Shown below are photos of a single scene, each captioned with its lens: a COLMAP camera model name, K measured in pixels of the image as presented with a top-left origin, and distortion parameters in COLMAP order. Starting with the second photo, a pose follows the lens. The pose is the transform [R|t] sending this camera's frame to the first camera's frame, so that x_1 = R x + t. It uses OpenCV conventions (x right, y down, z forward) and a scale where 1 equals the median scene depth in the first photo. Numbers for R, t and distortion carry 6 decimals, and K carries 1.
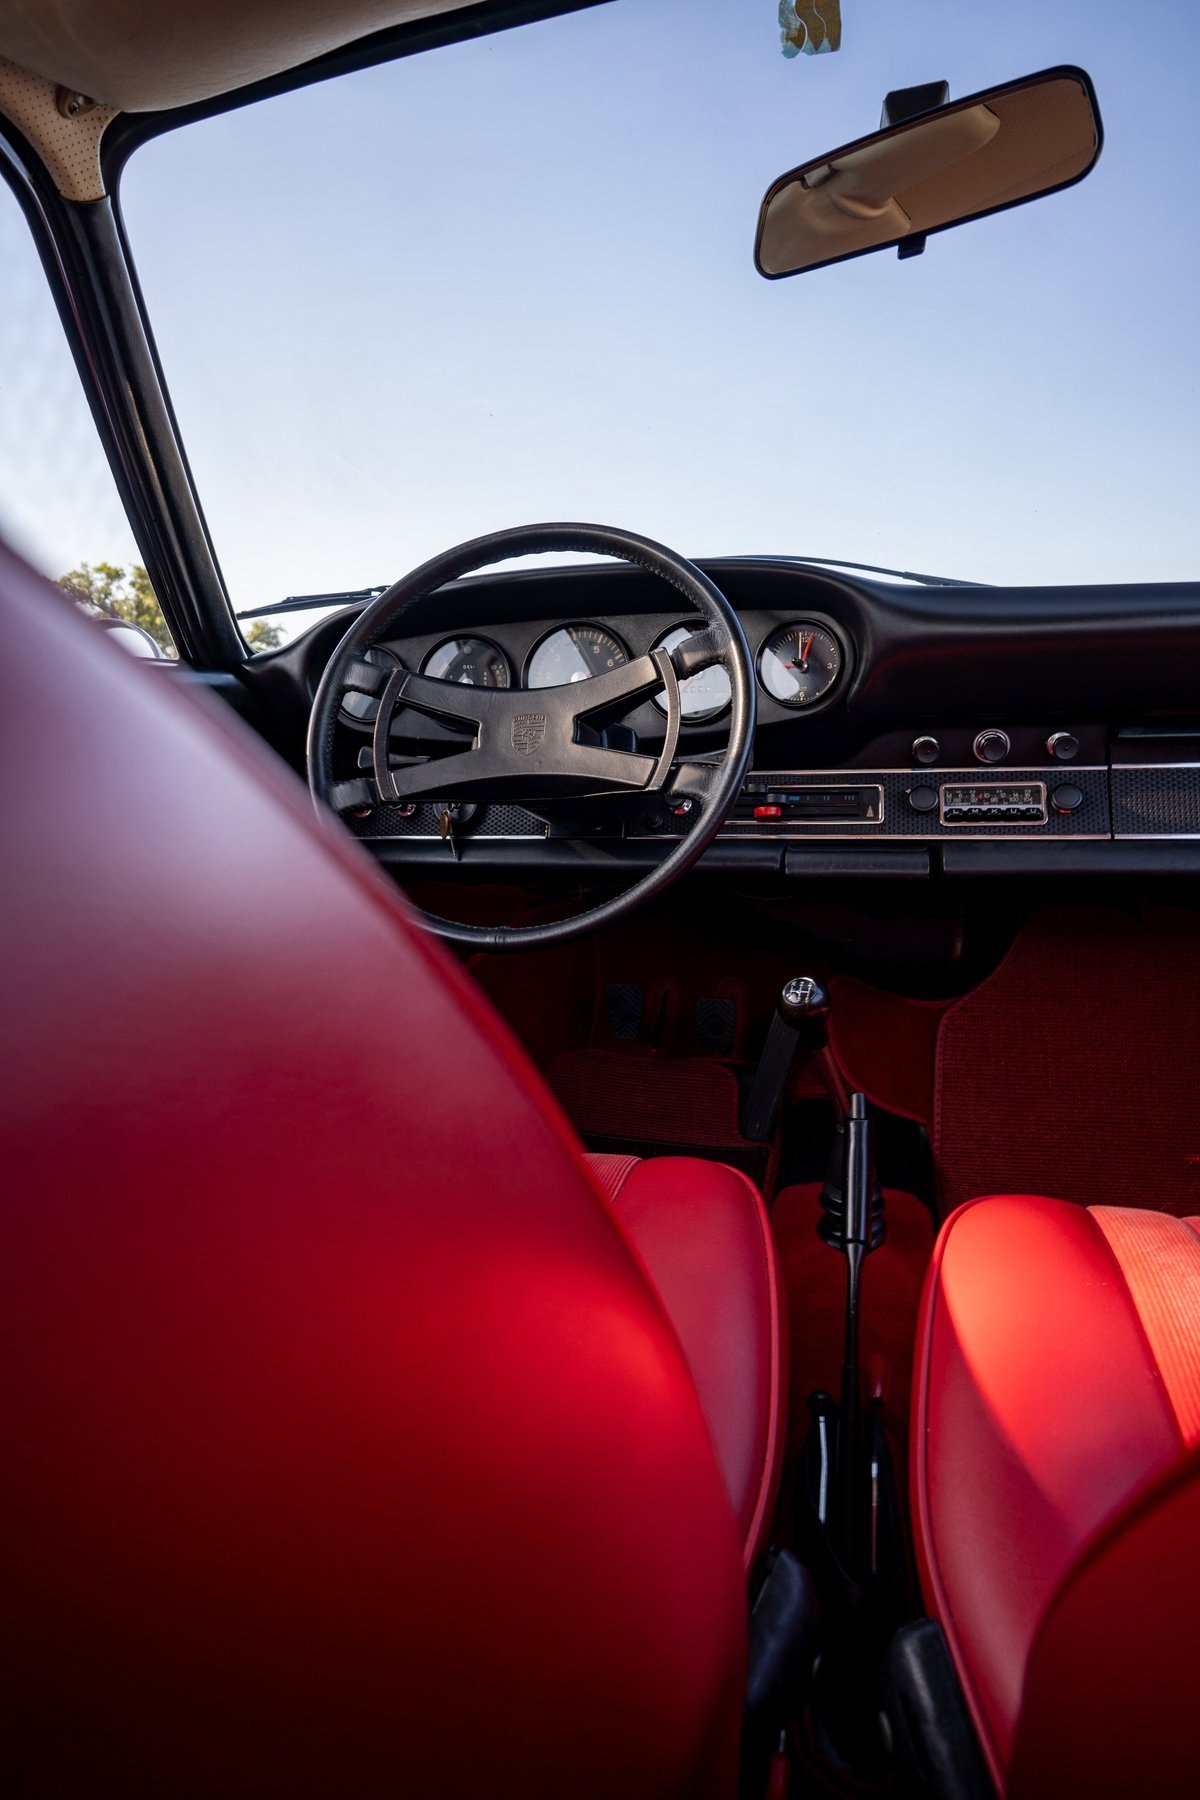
lens RADIAL K [[940.6, 0, 589.5], [0, 940.6, 900.3], [0, 0, 1]] dist [-0.079292, 0.045736]
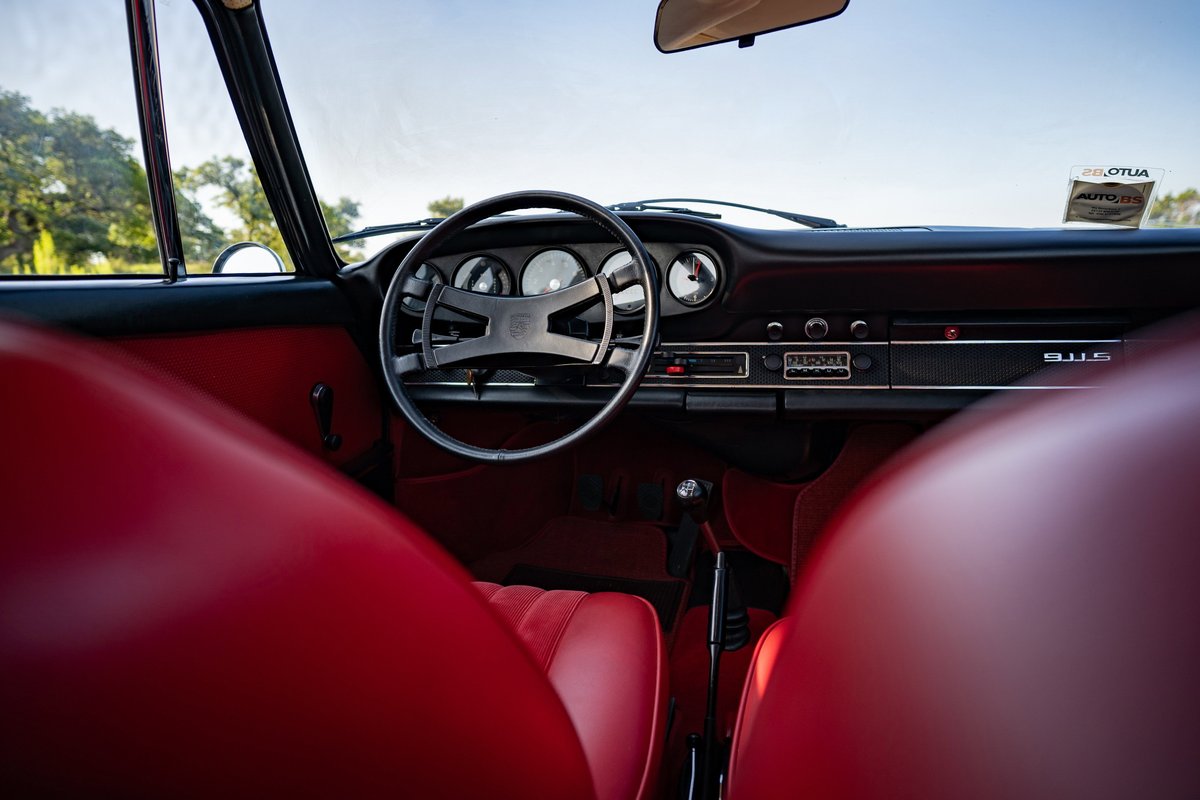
lens RADIAL K [[673.1, 0, 603.7], [0, 673.1, 405.0], [0, 0, 1]] dist [-0.074321, 0.040050]
pose [[0.999538, -0.003001, 0.030229, 0.038189], [0.002757, 0.999963, 0.008102, -0.047500], [-0.030253, -0.008015, 0.999510, -0.127401]]
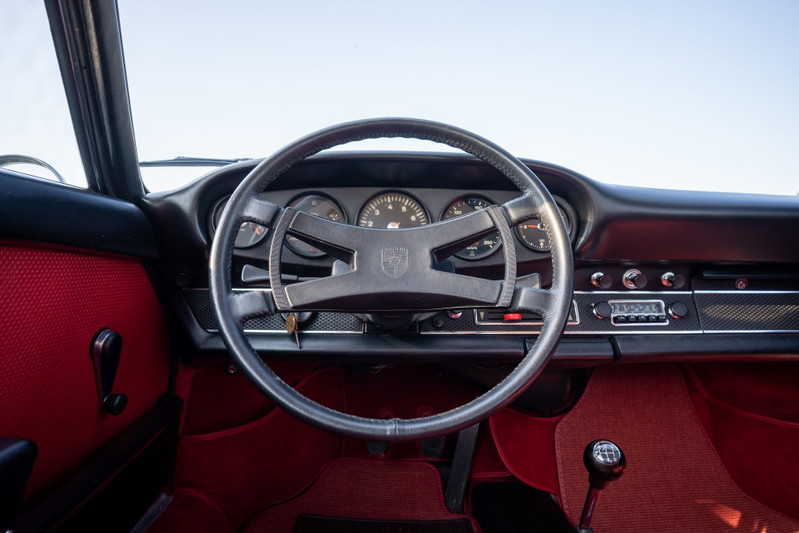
lens RADIAL K [[433.4, 0, 406.0], [0, 433.4, 268.6], [0, 0, 1]] dist [-0.077465, 0.044475]
pose [[0.955134, 0.038928, 0.293603, -0.208684], [0.011955, 0.985449, -0.169548, -0.056613], [-0.295931, 0.165451, 0.940771, 0.379483]]
